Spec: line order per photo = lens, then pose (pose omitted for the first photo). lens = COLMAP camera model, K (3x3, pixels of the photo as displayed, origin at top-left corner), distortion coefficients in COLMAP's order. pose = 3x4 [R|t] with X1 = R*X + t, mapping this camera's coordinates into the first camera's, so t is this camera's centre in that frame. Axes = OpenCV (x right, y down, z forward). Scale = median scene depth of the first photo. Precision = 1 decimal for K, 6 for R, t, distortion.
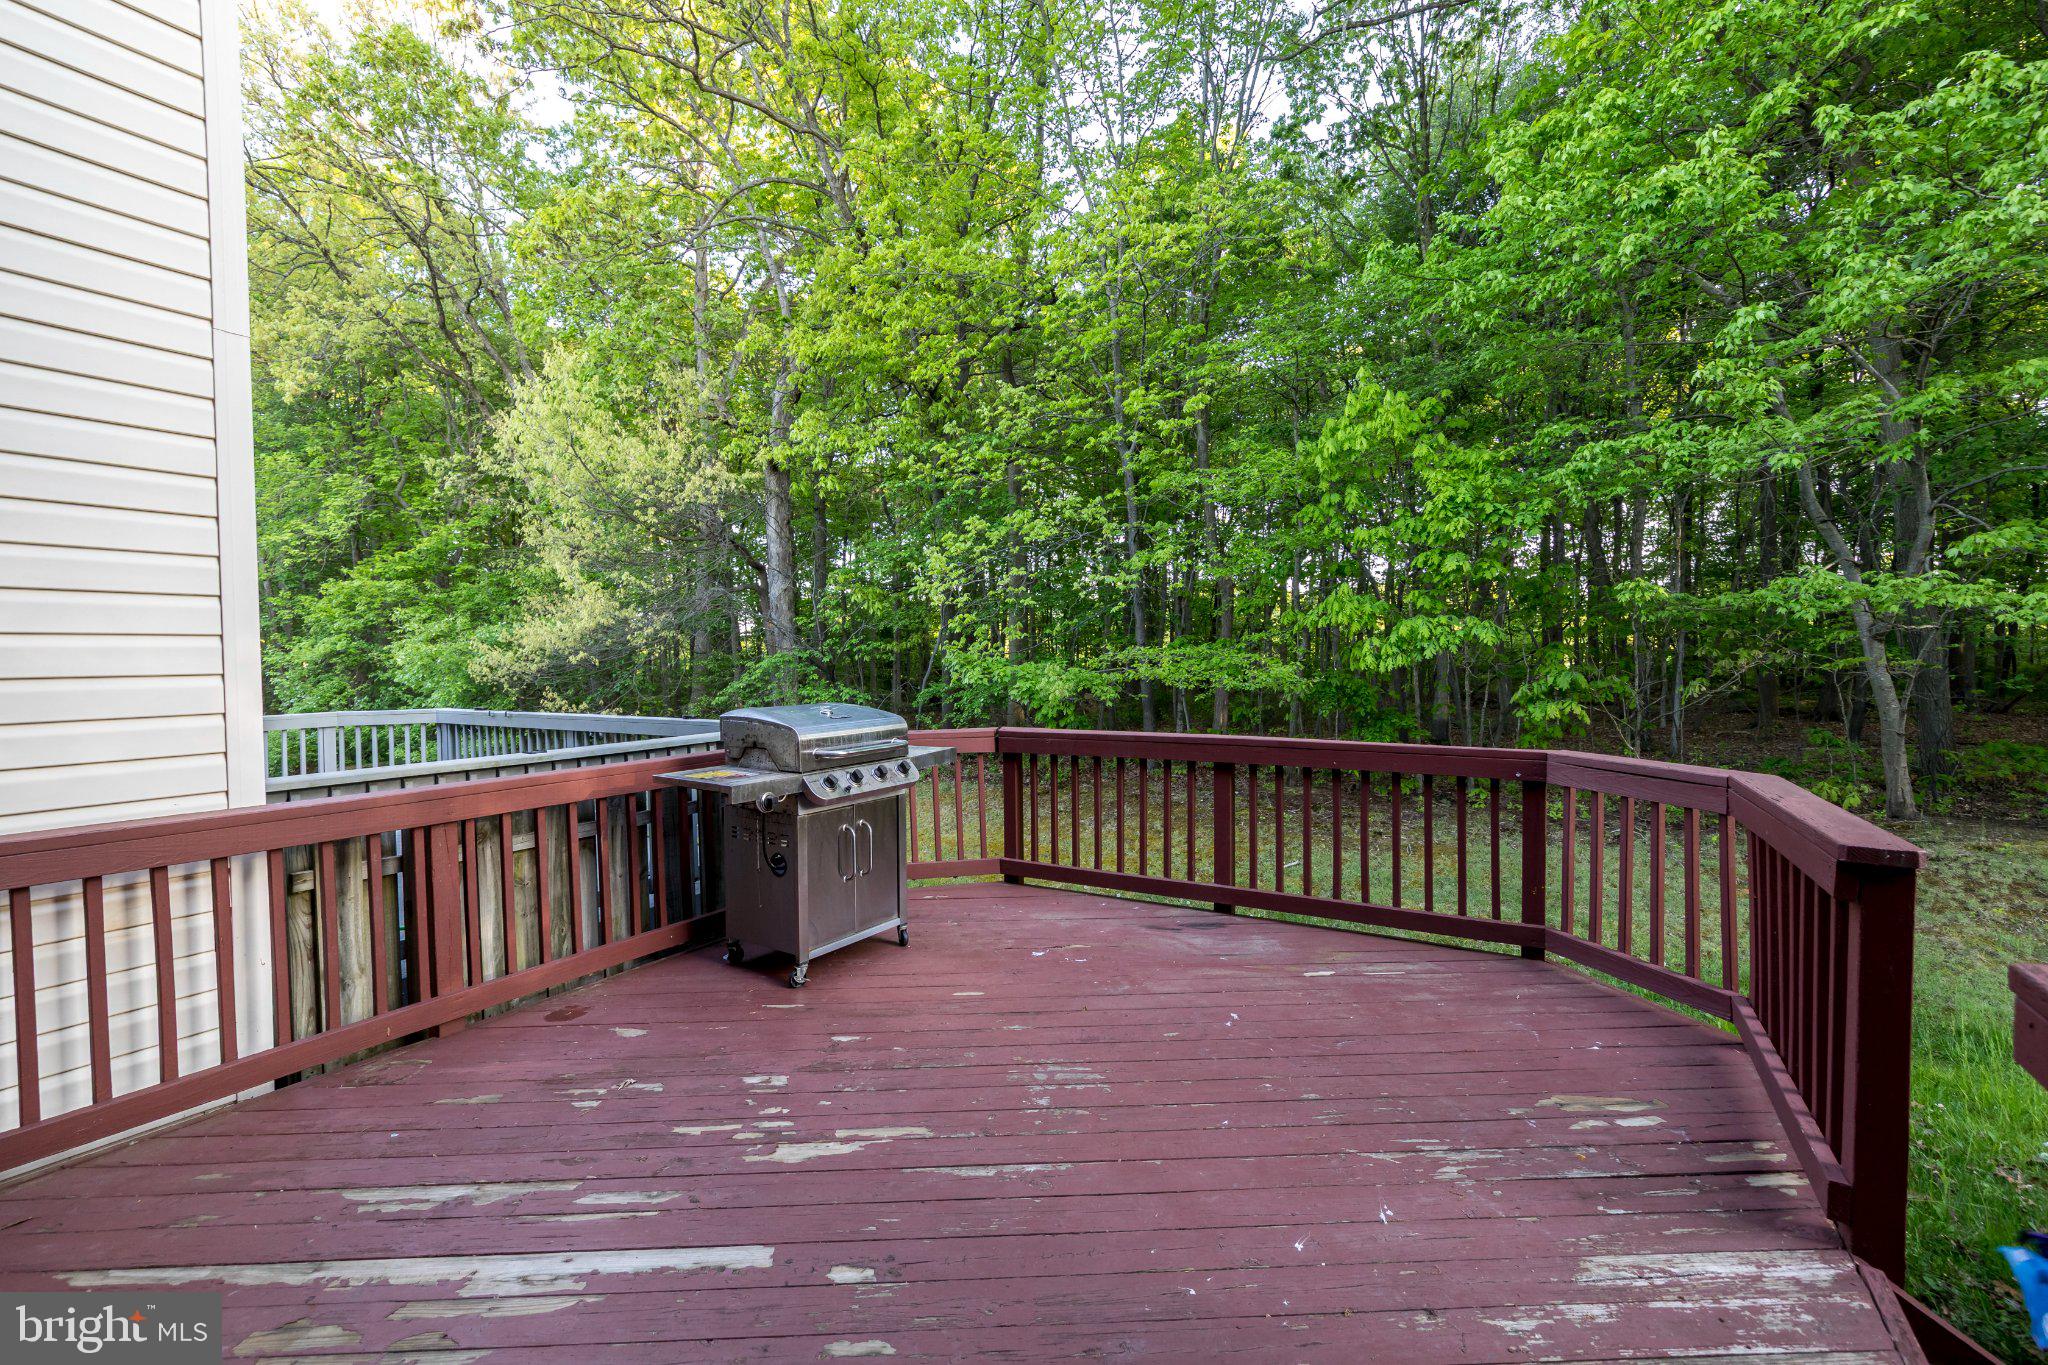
lens RADIAL K [[918.4, 0, 1020.3], [0, 918.4, 678.9], [0, 0, 1]] dist [0.010942, 0.000511]
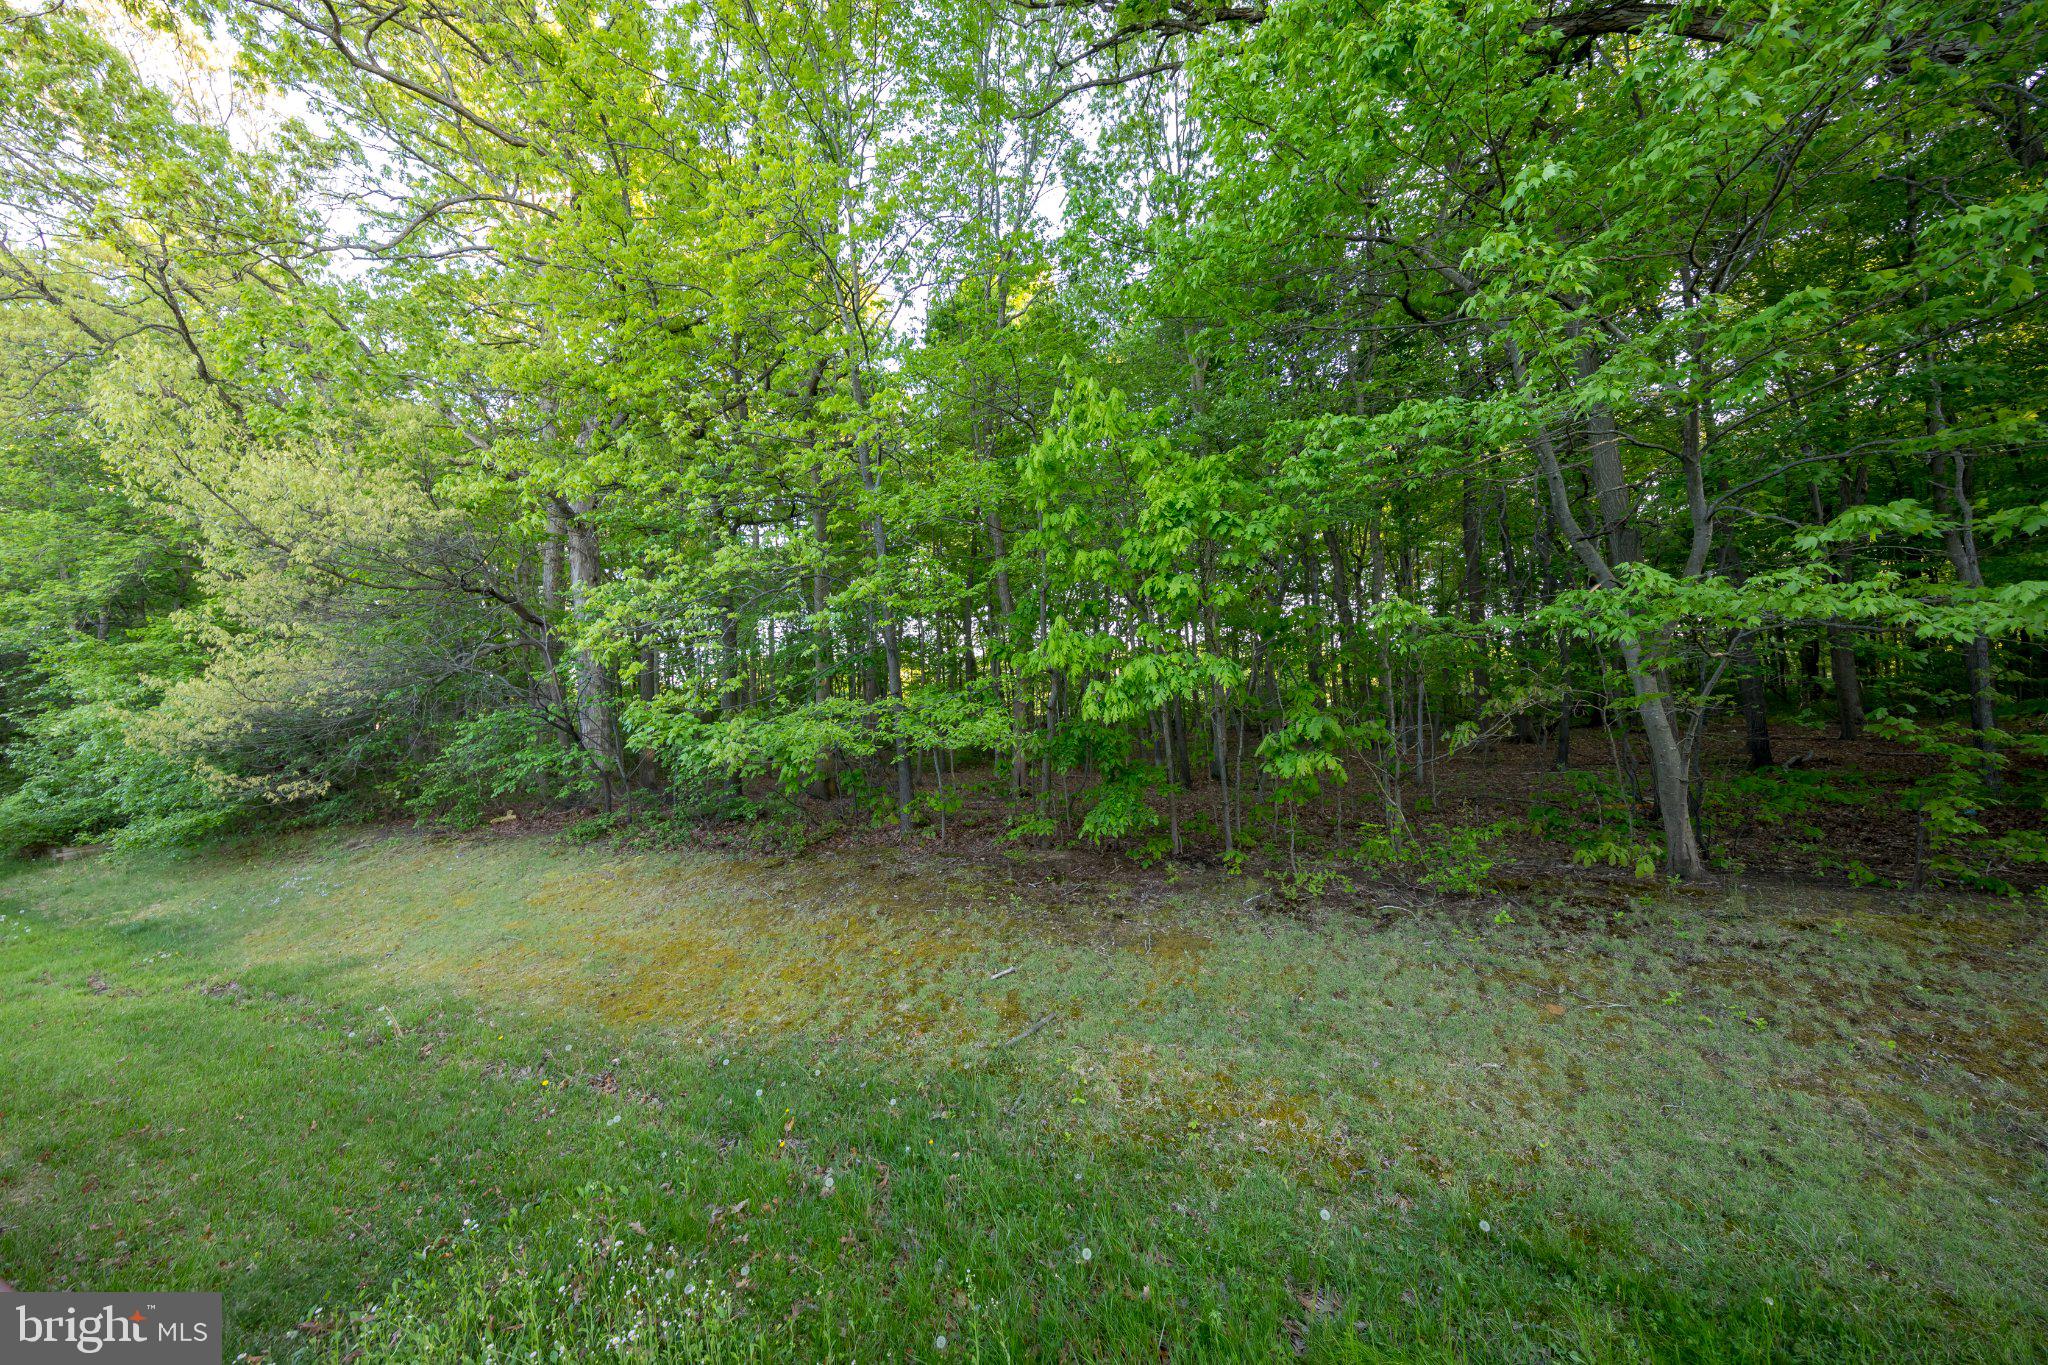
lens RADIAL K [[680.3, 0, 1028.8], [0, 680.3, 685.6], [0, 0, 1]] dist [0.000101, -0.000063]
pose [[0.992862, -0.021352, 0.117343, 0.266436], [0.027123, 0.998488, -0.047810, -0.014399], [-0.116145, 0.050651, 0.991940, 0.425959]]
